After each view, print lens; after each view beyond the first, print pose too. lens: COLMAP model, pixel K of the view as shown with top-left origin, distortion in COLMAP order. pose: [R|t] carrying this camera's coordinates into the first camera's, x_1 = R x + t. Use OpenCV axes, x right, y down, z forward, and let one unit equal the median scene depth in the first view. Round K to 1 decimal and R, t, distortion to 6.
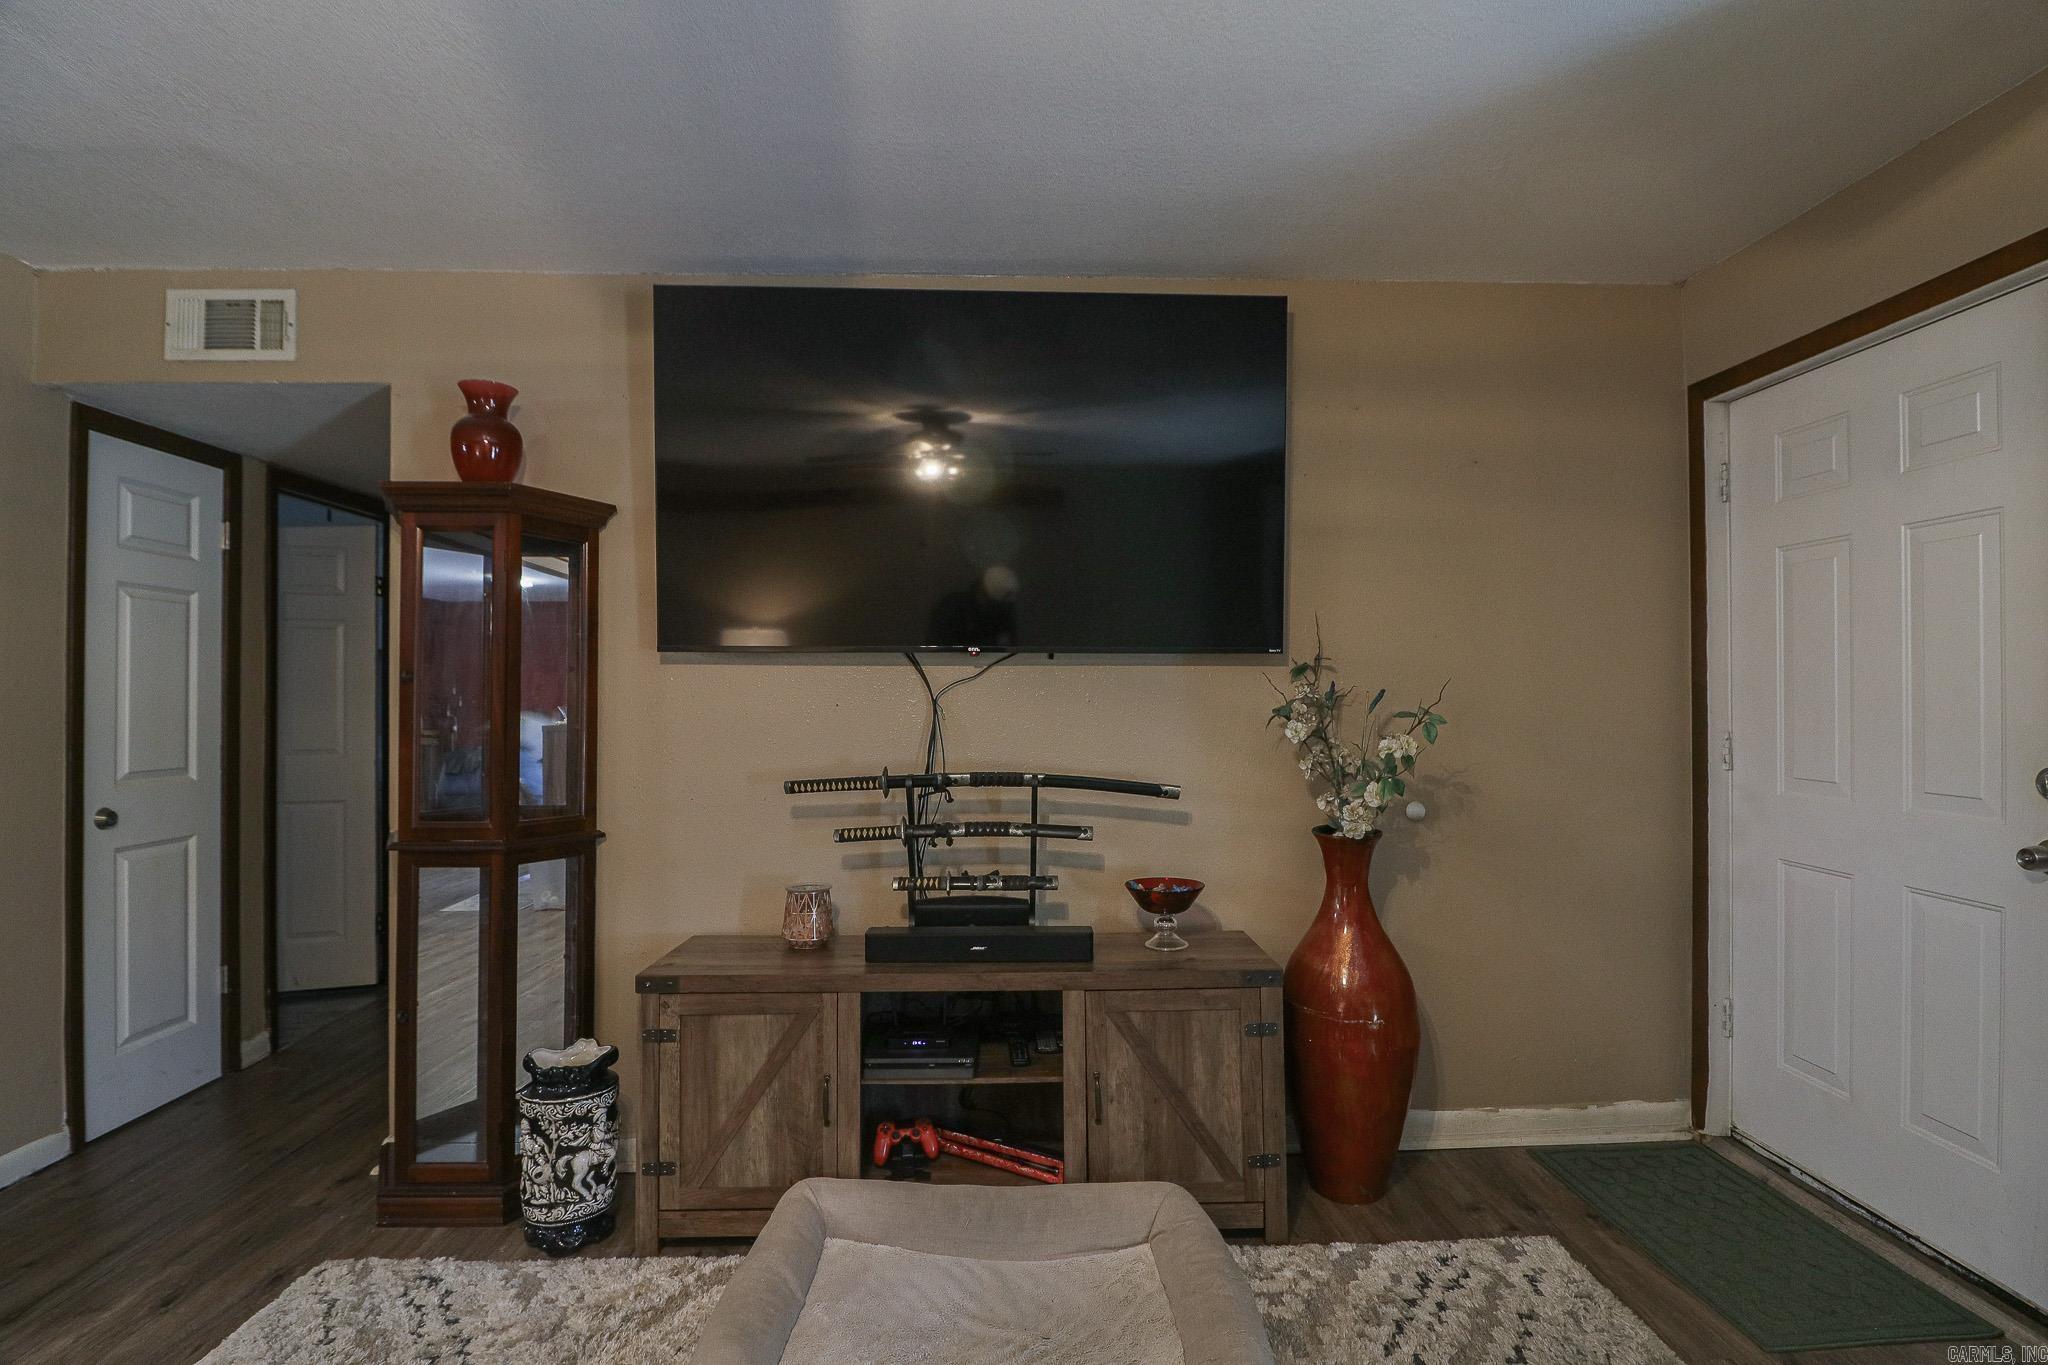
lens RADIAL K [[977.1, 0, 1024.0], [0, 977.1, 682.5], [0, 0, 1]] dist [-0.008768, -0.000677]
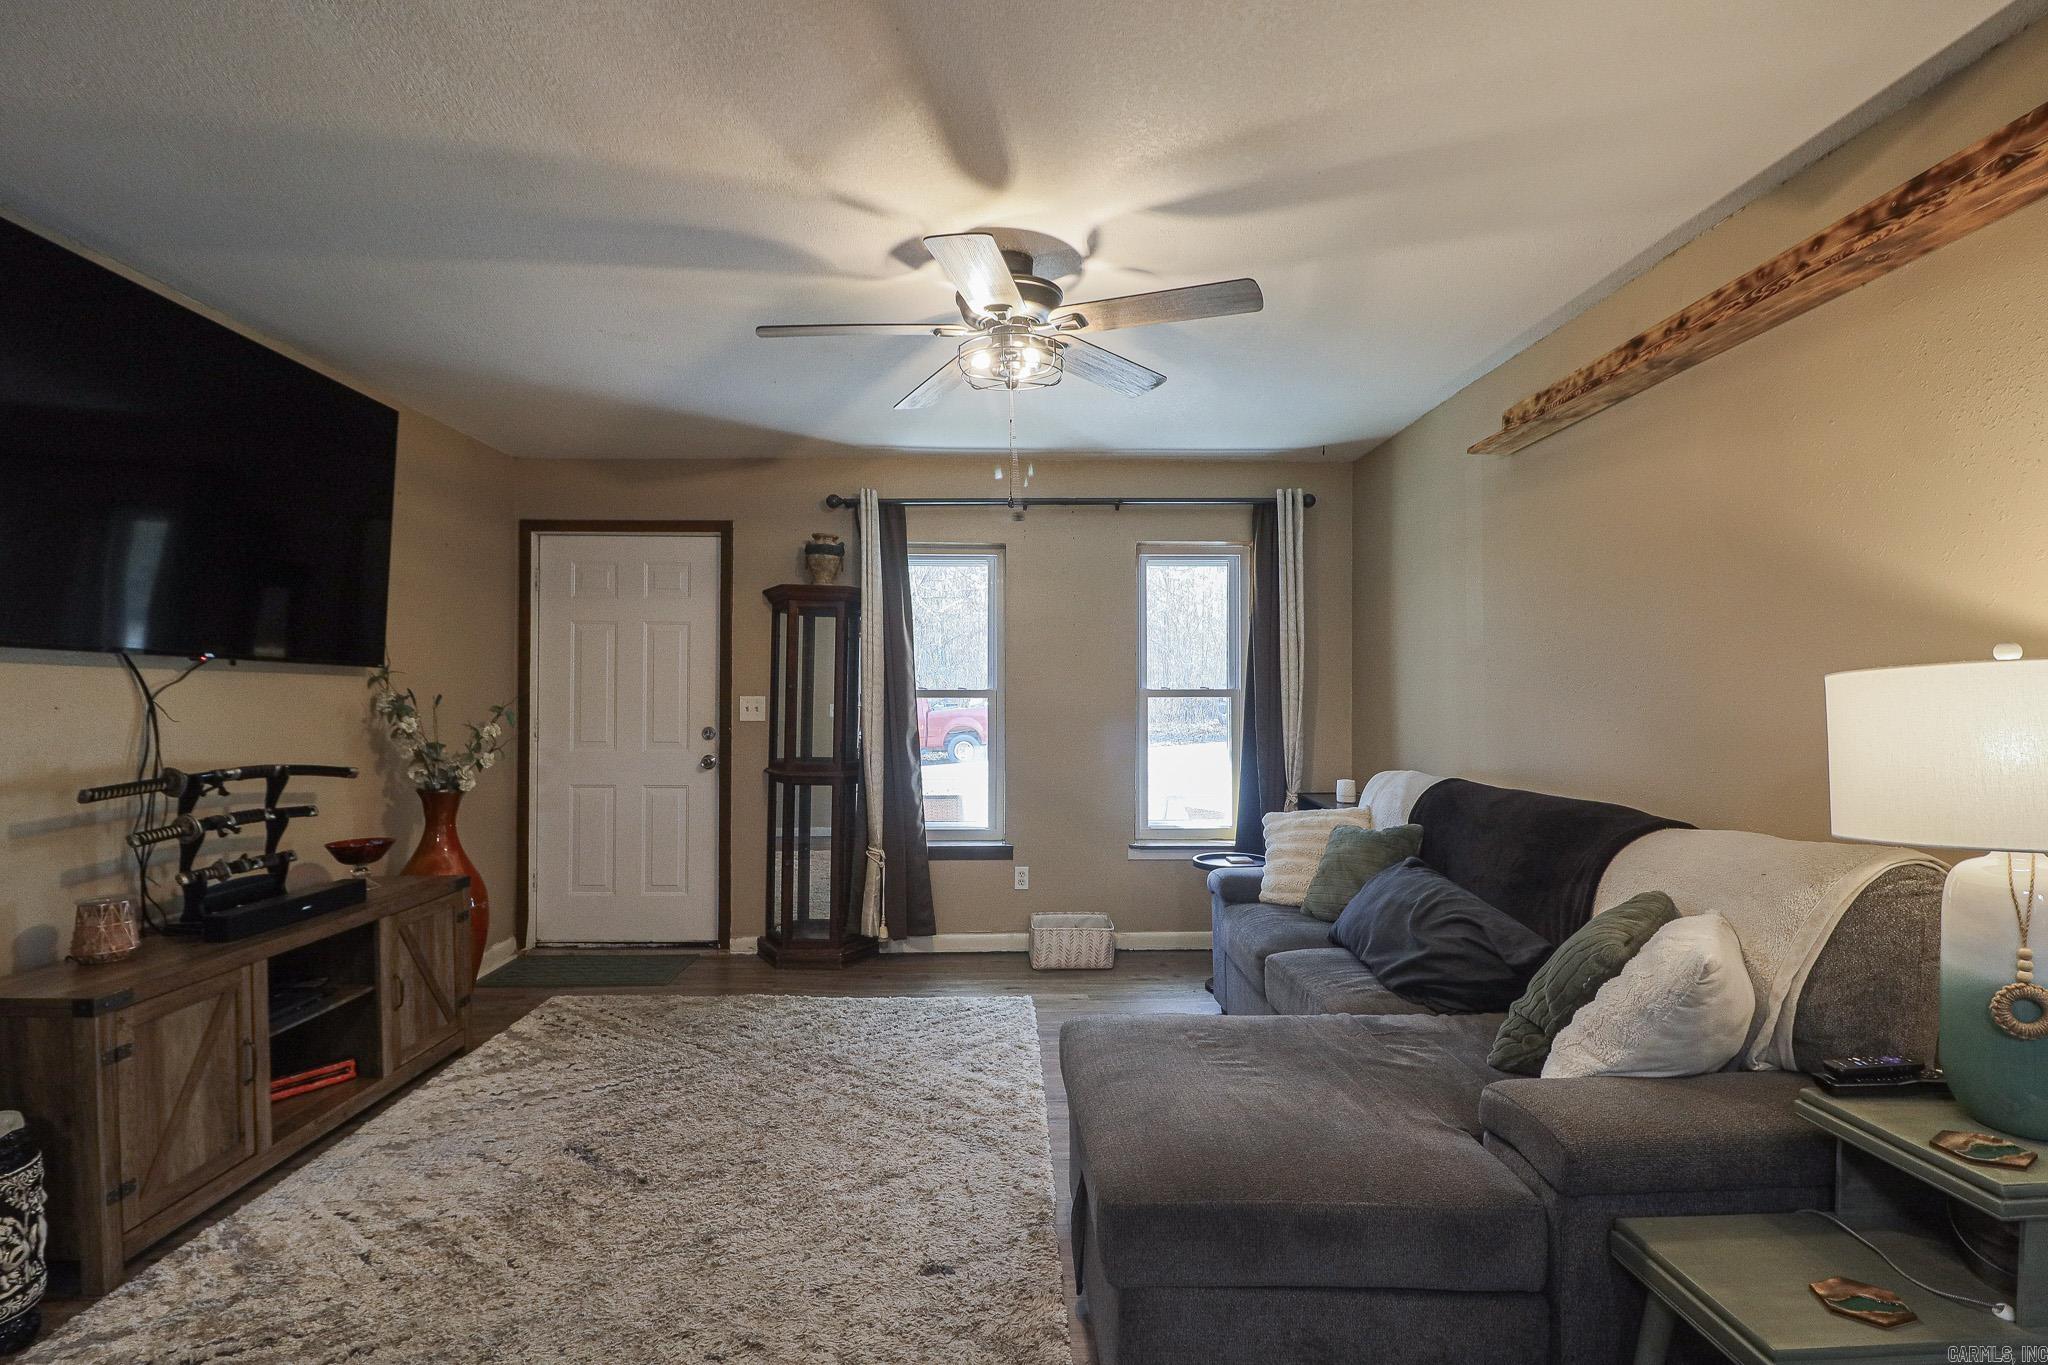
lens RADIAL K [[977.1, 0, 1024.0], [0, 977.1, 682.5], [0, 0, 1]] dist [-0.008768, -0.000677]
pose [[0.011160, 0.018001, 0.999776, -1.280295], [-0.010301, 0.999787, -0.017886, 0.006704], [-0.999885, -0.010099, 0.011343, 0.104404]]
